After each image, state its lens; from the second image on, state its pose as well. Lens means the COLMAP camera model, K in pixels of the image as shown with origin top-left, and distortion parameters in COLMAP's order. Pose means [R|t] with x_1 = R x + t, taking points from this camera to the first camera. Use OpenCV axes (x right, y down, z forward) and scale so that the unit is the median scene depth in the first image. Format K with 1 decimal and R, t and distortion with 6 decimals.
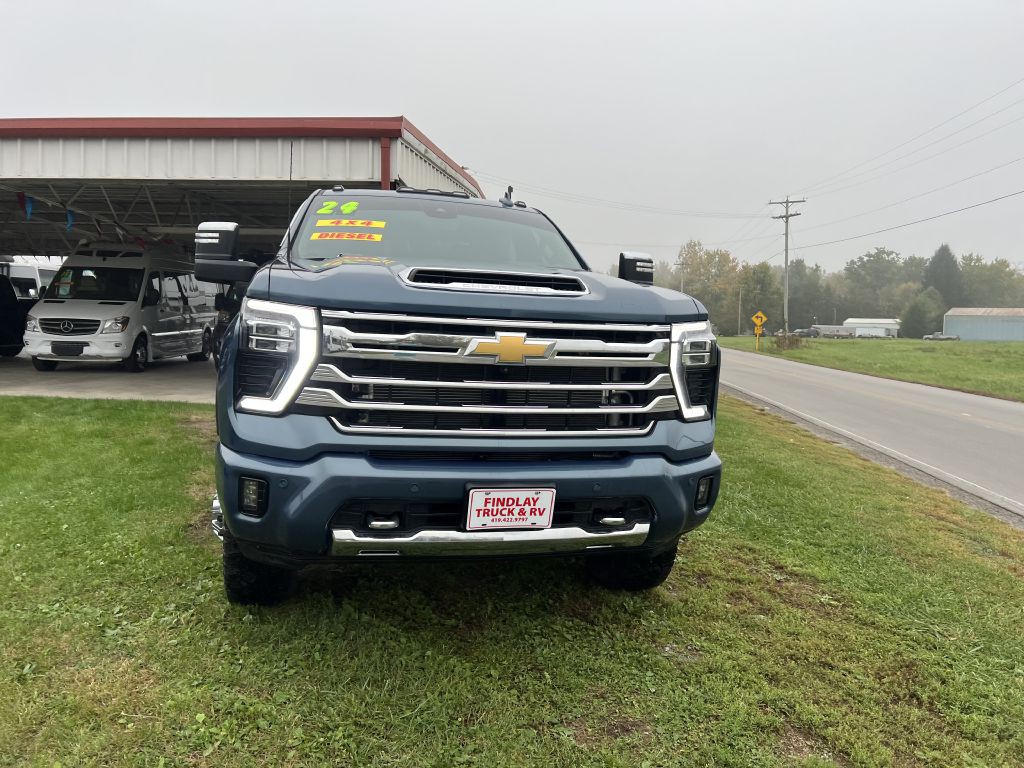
lens RADIAL K [[785.0, 0, 512.0], [0, 785.0, 384.0], [0, 0, 1]] dist [0.069949, -0.078935]
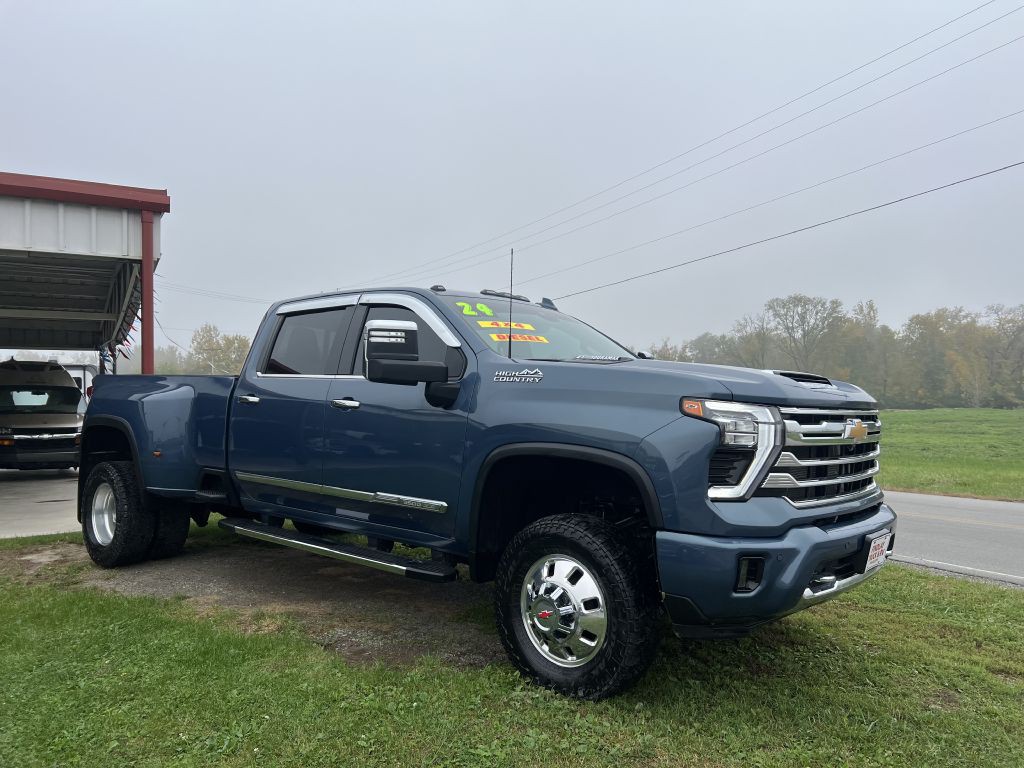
lens RADIAL K [[788.1, 0, 516.1], [0, 788.1, 389.9], [0, 0, 1]] dist [0.069879, -0.078862]
pose [[0.808533, -0.021356, 0.588063, -1.240910], [0.079524, 0.994139, -0.073236, -0.061803], [-0.583053, 0.105979, 0.805492, 0.244191]]
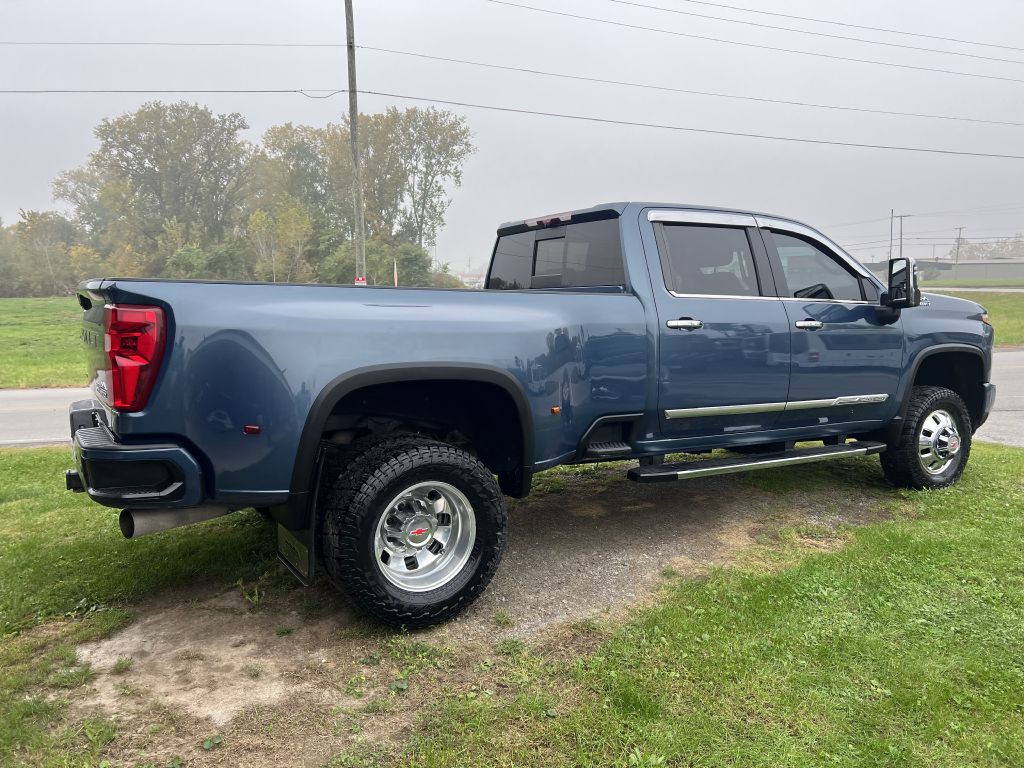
lens RADIAL K [[774.1, 0, 523.1], [0, 774.1, 388.4], [0, 0, 1]] dist [0.041802, -0.041731]
pose [[-0.315689, -0.151575, 0.936678, -2.041232], [0.081731, 0.979146, 0.185993, -0.423555], [-0.945336, 0.135272, -0.296717, 2.949668]]
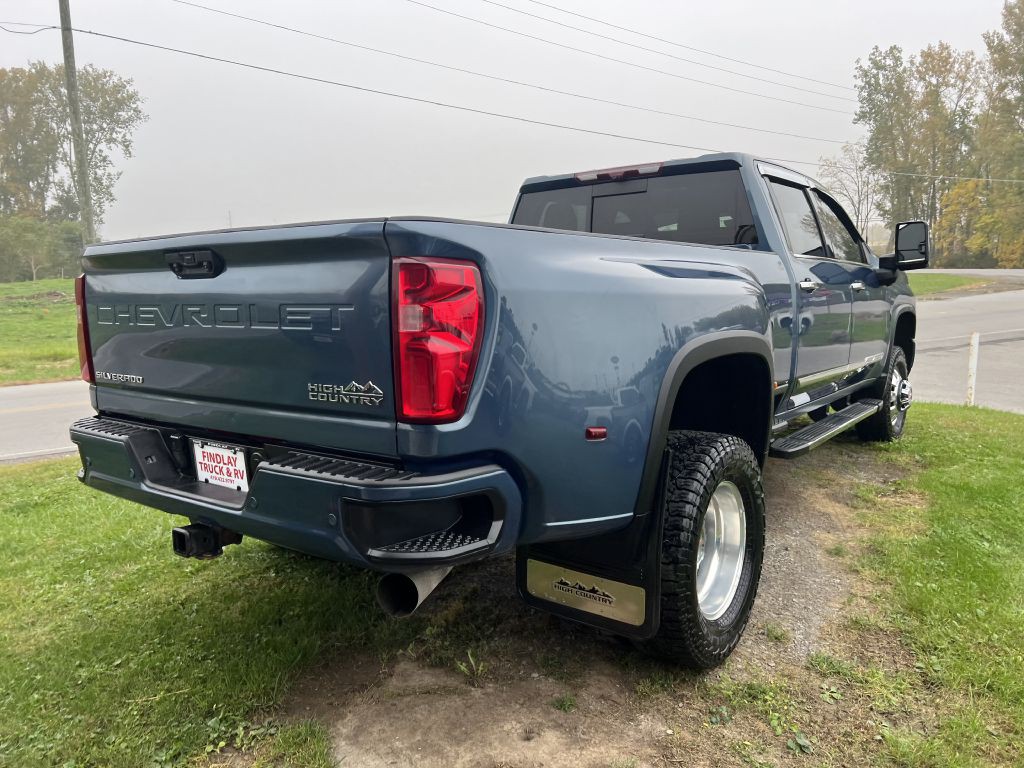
lens RADIAL K [[771.2, 0, 516.4], [0, 771.2, 384.7], [0, 0, 1]] dist [0.049060, -0.055203]
pose [[-0.650794, -0.133919, 0.747350, -1.414110], [0.065371, 0.970783, 0.230882, -0.425927], [-0.756435, 0.199112, -0.623026, 3.534863]]
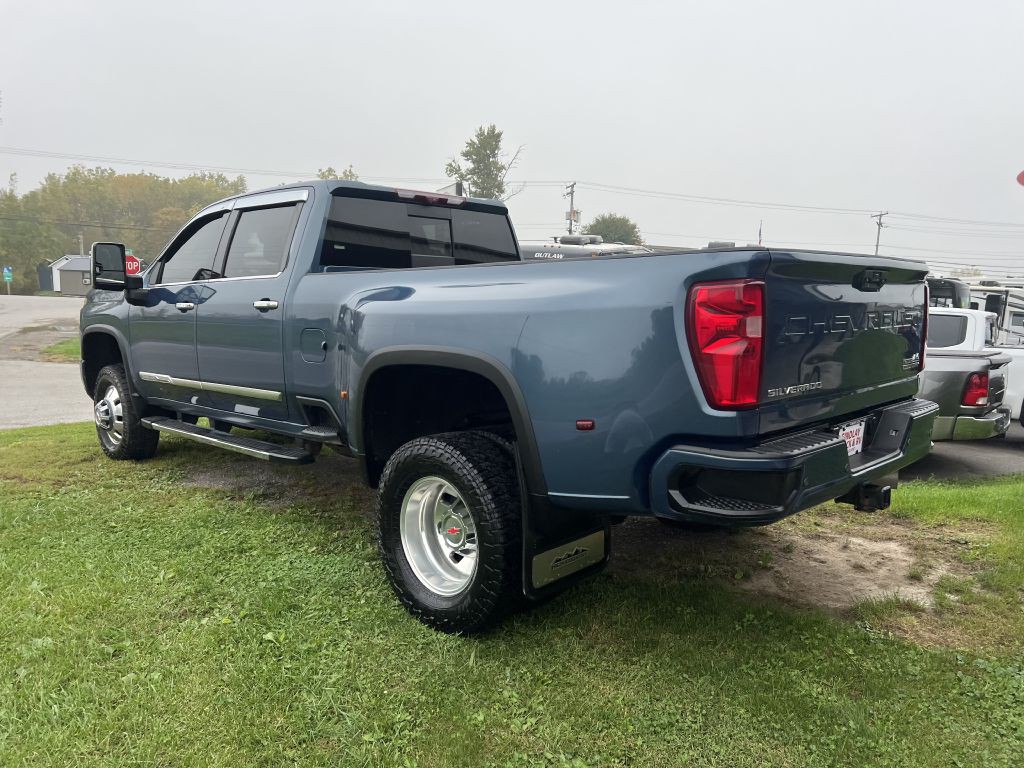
lens RADIAL K [[759.6, 0, 514.5], [0, 759.6, 396.7], [0, 0, 1]] dist [0.060913, -0.072320]
pose [[-0.837901, 0.012923, -0.545669, 0.473865], [-0.105280, 0.977120, 0.184803, -0.367422], [0.535572, 0.212295, -0.817370, 3.889235]]
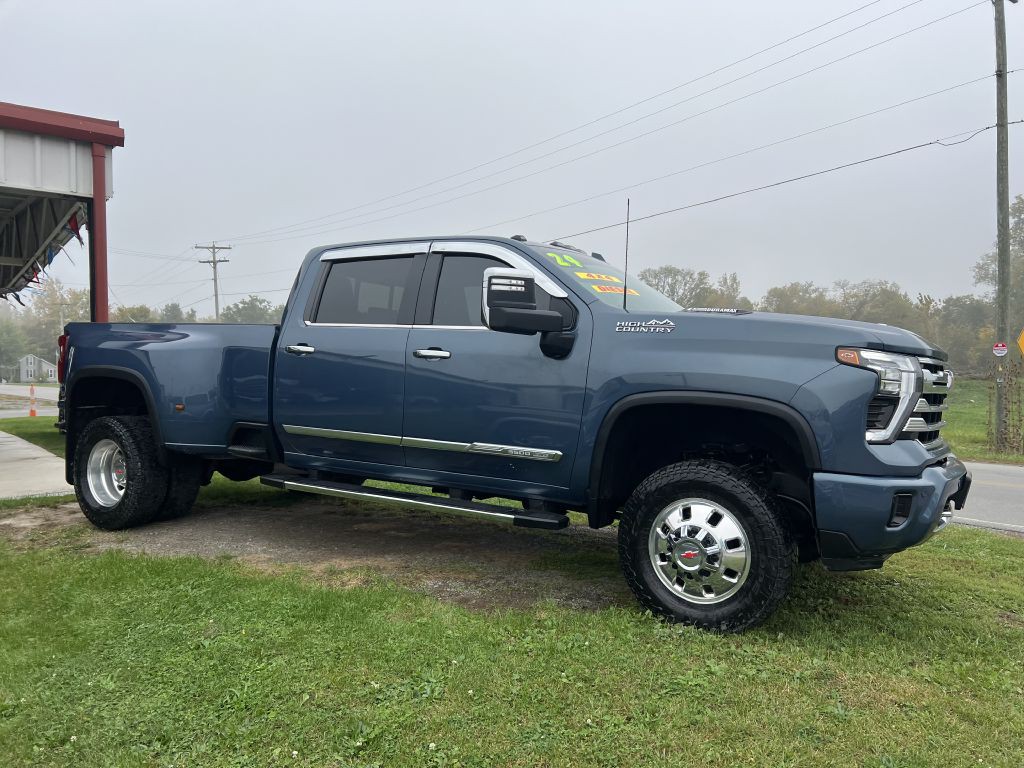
lens RADIAL K [[787.3, 0, 521.1], [0, 787.3, 396.1], [0, 0, 1]] dist [0.072270, -0.077276]
pose [[0.695020, -0.049336, 0.717296, -1.590197], [0.078827, 0.996858, -0.007814, -0.069395], [-0.714657, 0.061973, 0.696725, 0.536691]]
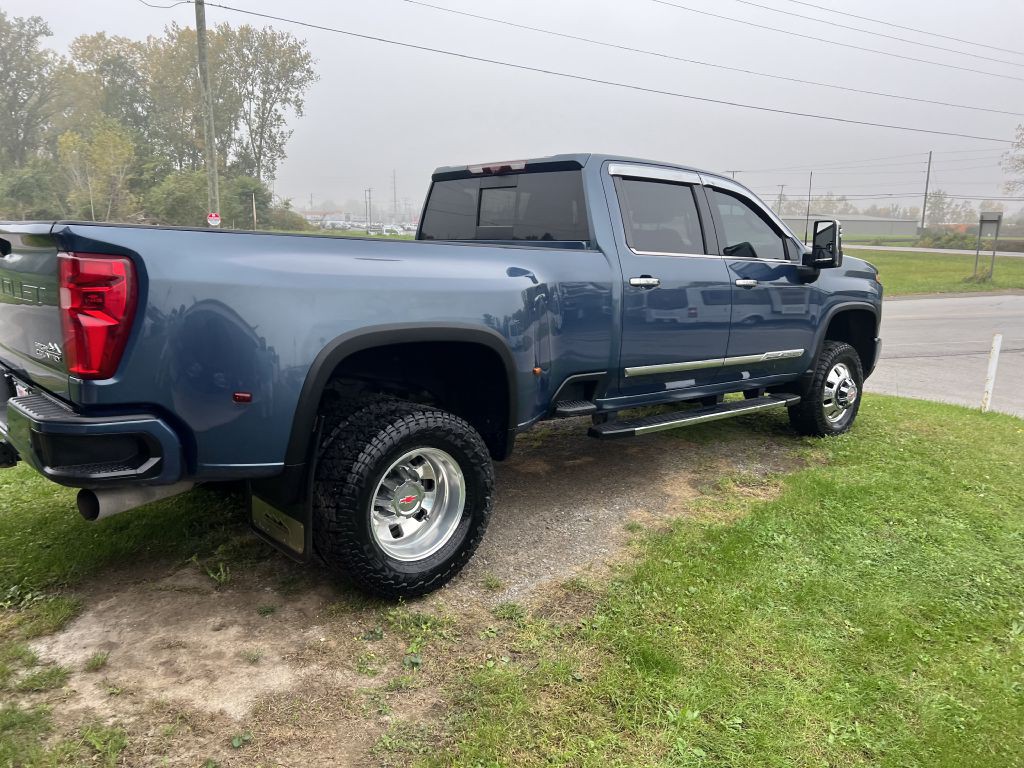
lens RADIAL K [[768.7, 0, 518.8], [0, 768.7, 402.2], [0, 0, 1]] dist [0.049731, -0.054308]
pose [[-0.488038, -0.229888, 0.842004, -1.899725], [0.040304, 0.957726, 0.284844, -0.454381], [-0.871892, 0.172951, -0.458141, 3.141008]]
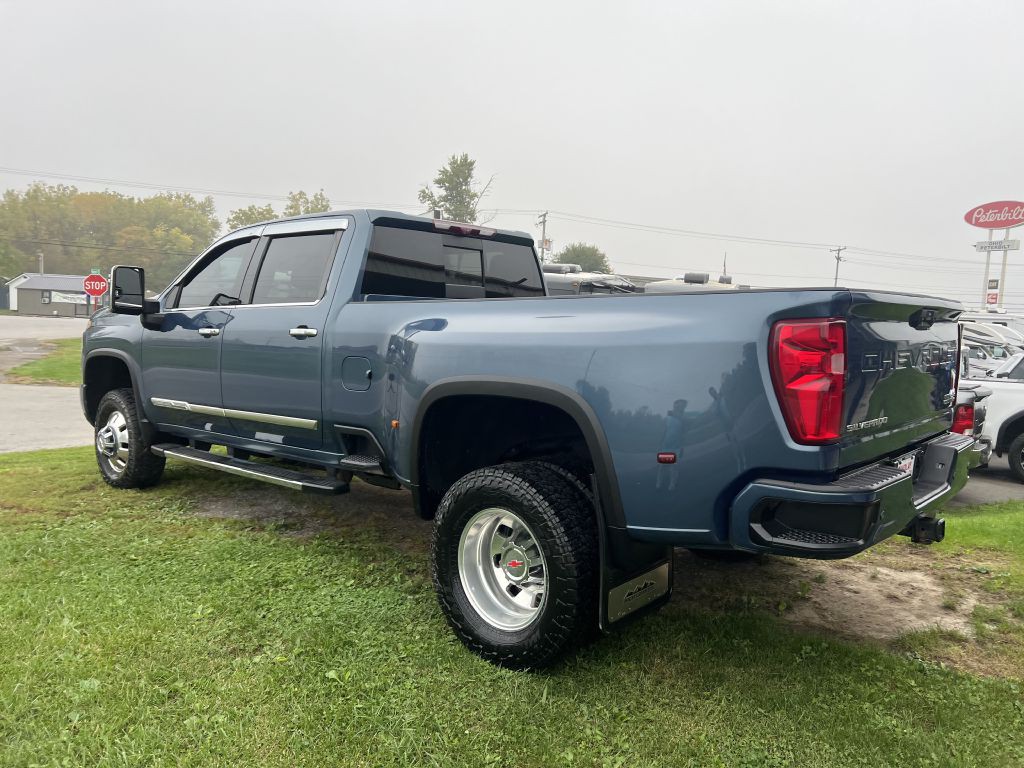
lens RADIAL K [[760.4, 0, 527.7], [0, 760.4, 382.8], [0, 0, 1]] dist [0.055584, -0.062520]
pose [[-0.802789, -0.023604, -0.595796, 0.597399], [-0.123423, 0.984153, 0.127314, -0.361207], [0.583350, 0.175742, -0.792980, 3.811651]]
